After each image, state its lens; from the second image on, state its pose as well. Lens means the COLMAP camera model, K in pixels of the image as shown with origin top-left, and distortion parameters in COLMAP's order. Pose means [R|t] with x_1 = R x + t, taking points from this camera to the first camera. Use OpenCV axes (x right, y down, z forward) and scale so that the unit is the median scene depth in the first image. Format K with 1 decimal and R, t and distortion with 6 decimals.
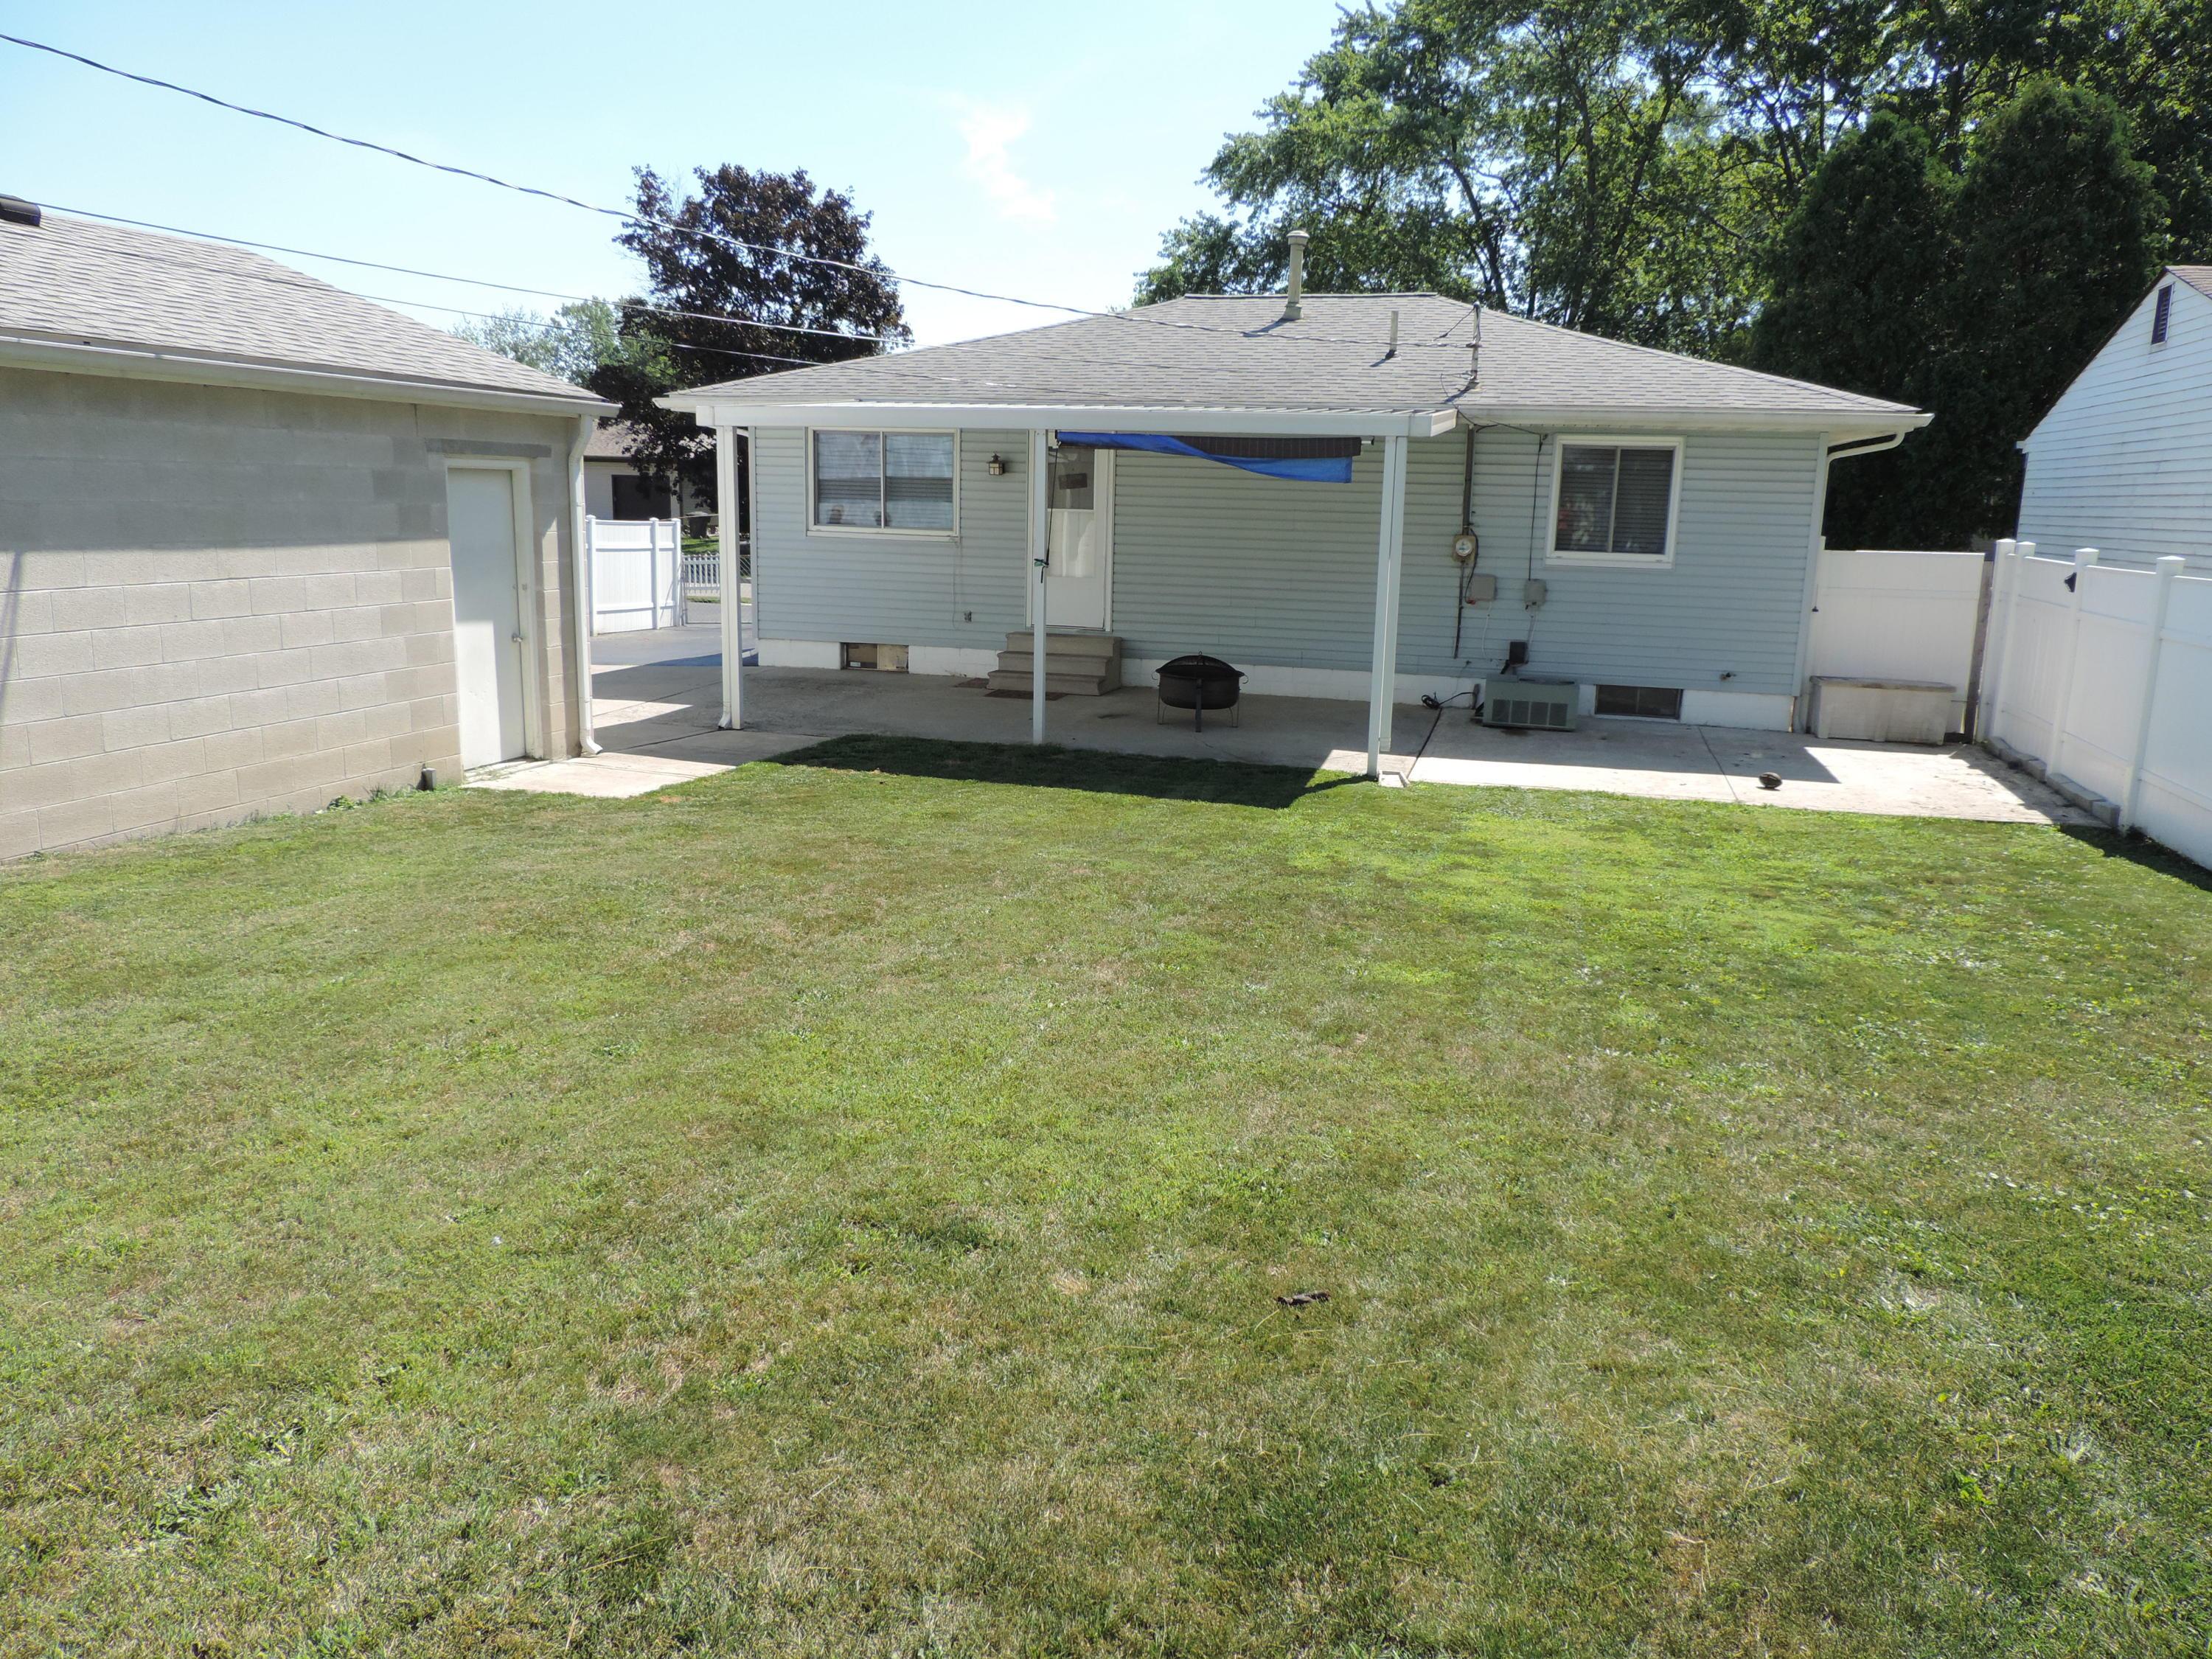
lens RADIAL K [[1585.8, 0, 1103.2], [0, 1585.8, 830.1], [0, 0, 1]] dist [-0.022021, 0.006087]
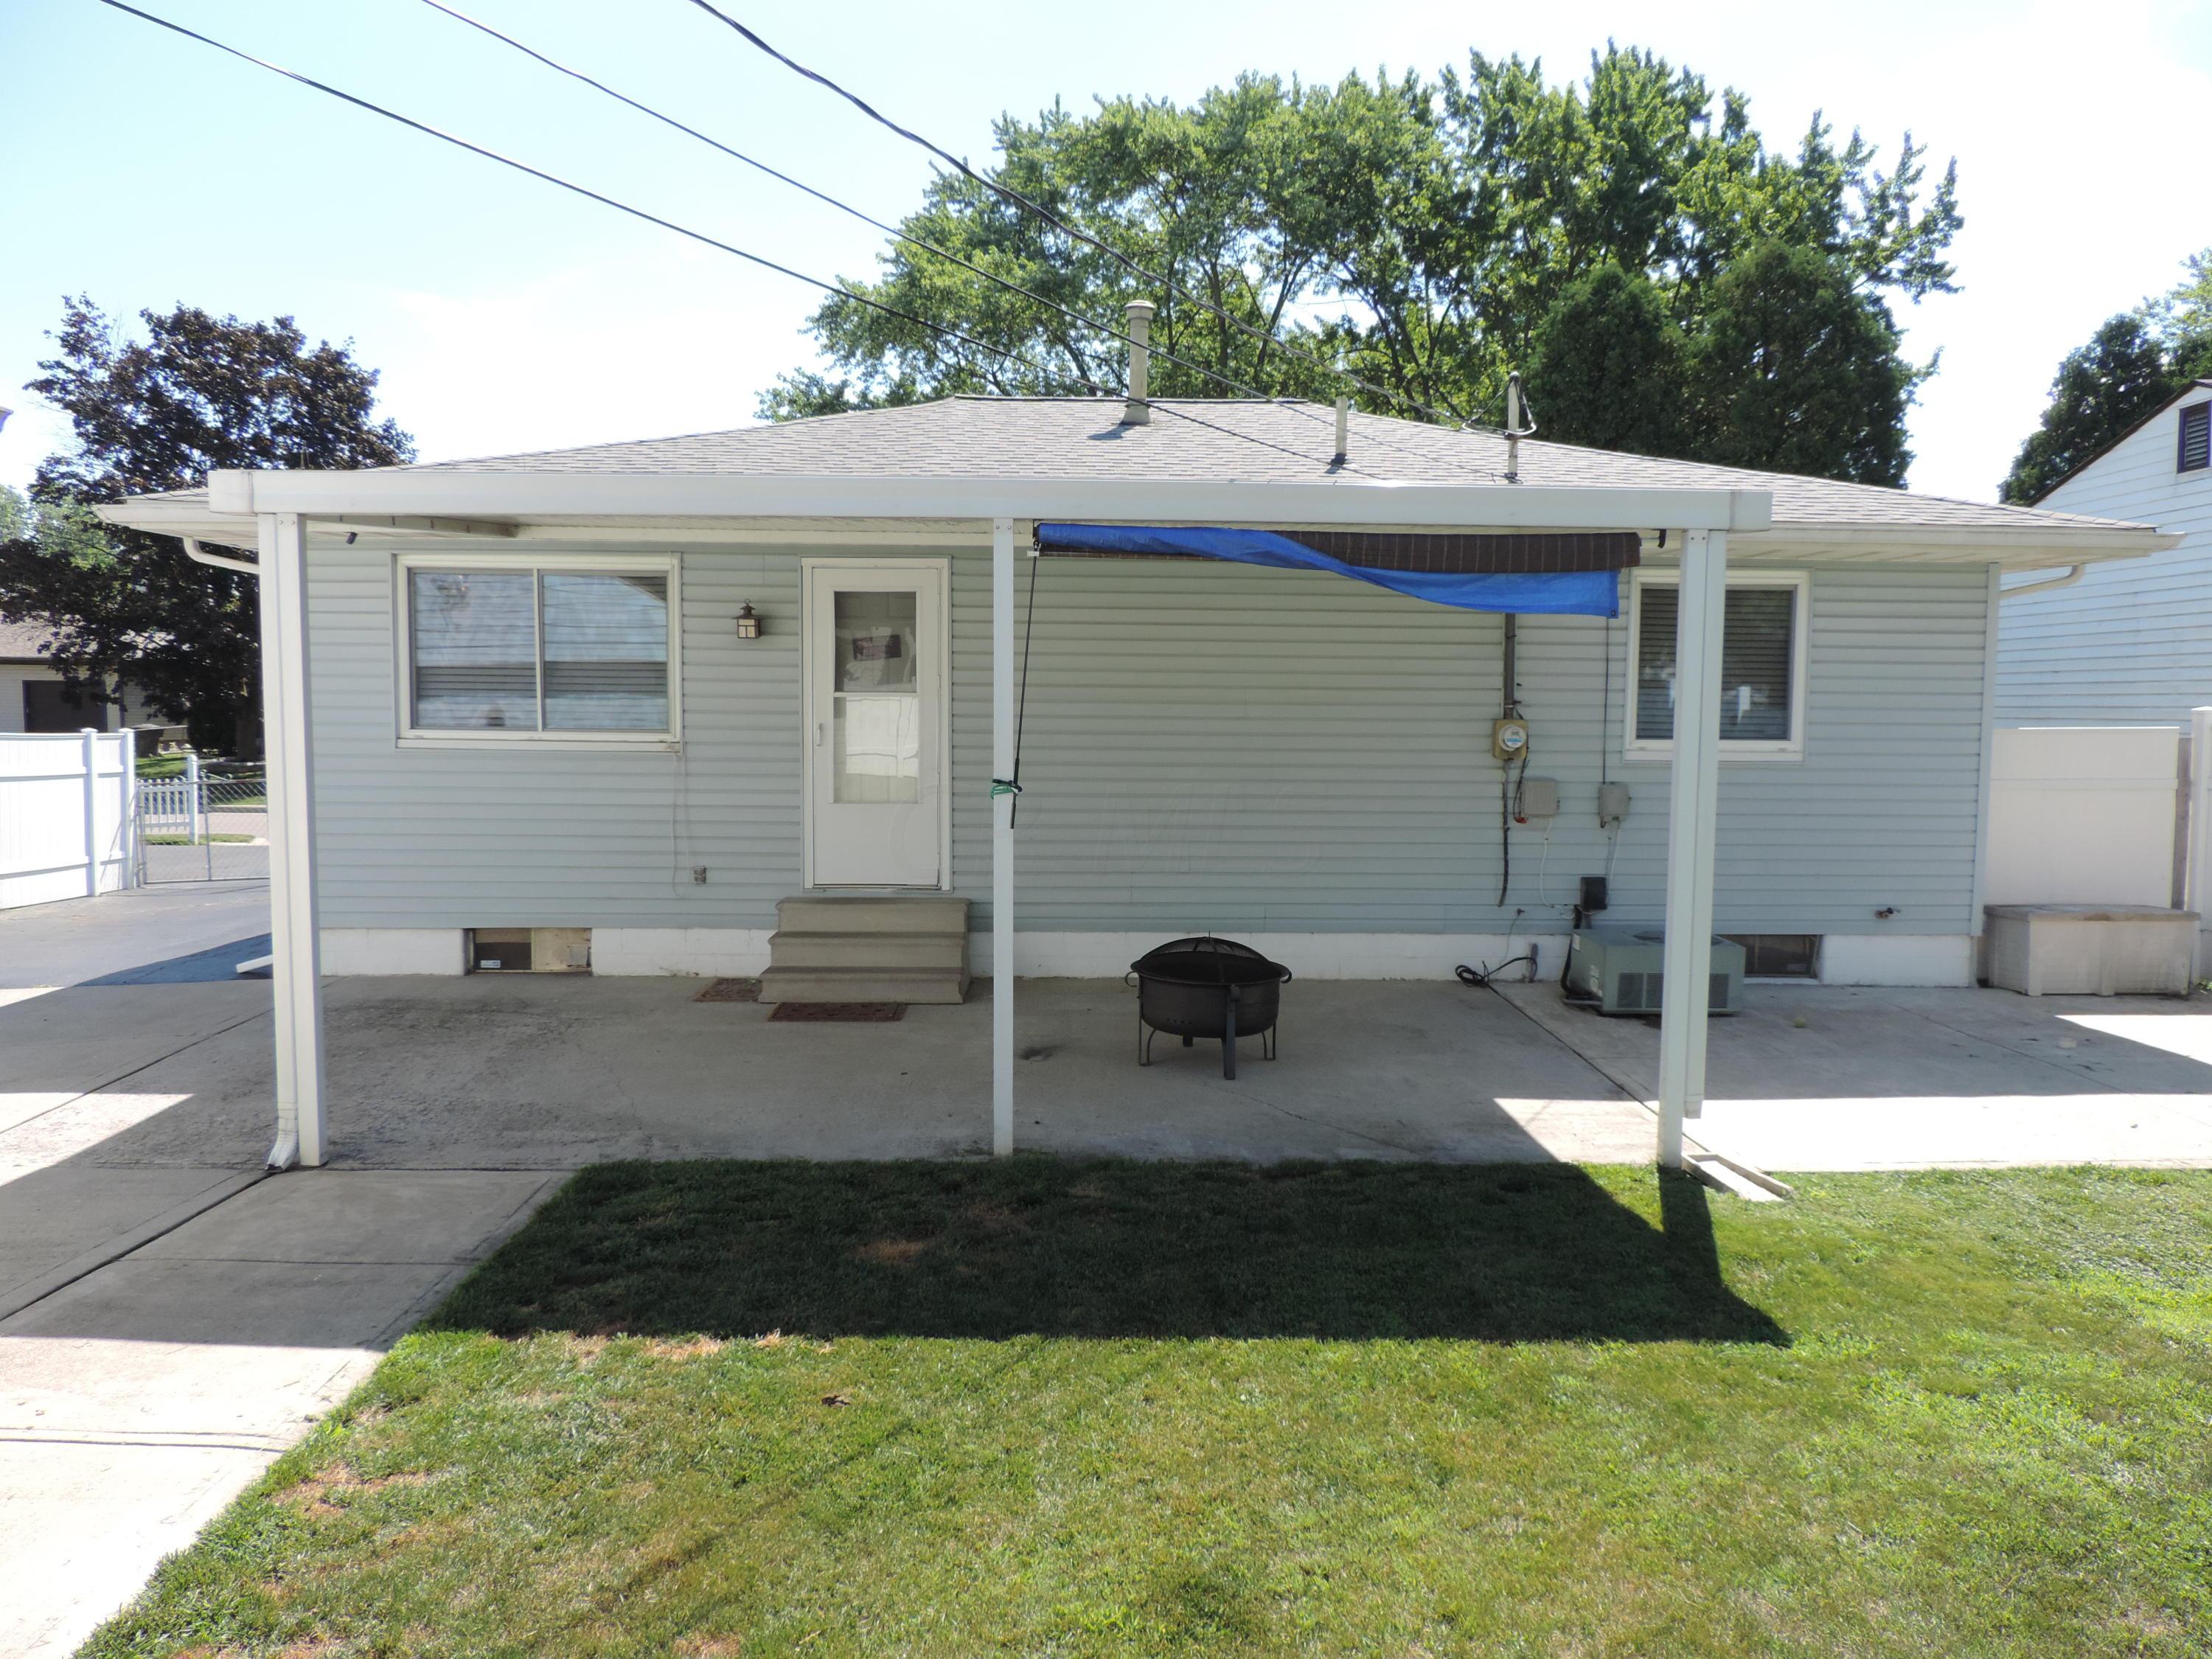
lens RADIAL K [[1585.8, 0, 1111.0], [0, 1585.8, 827.8], [0, 0, 1]] dist [-0.022021, 0.006087]
pose [[0.953009, -0.041079, 0.300143, -0.074422], [0.078626, 0.990352, -0.114108, -0.046758], [-0.292560, 0.132344, 0.947045, 0.252801]]
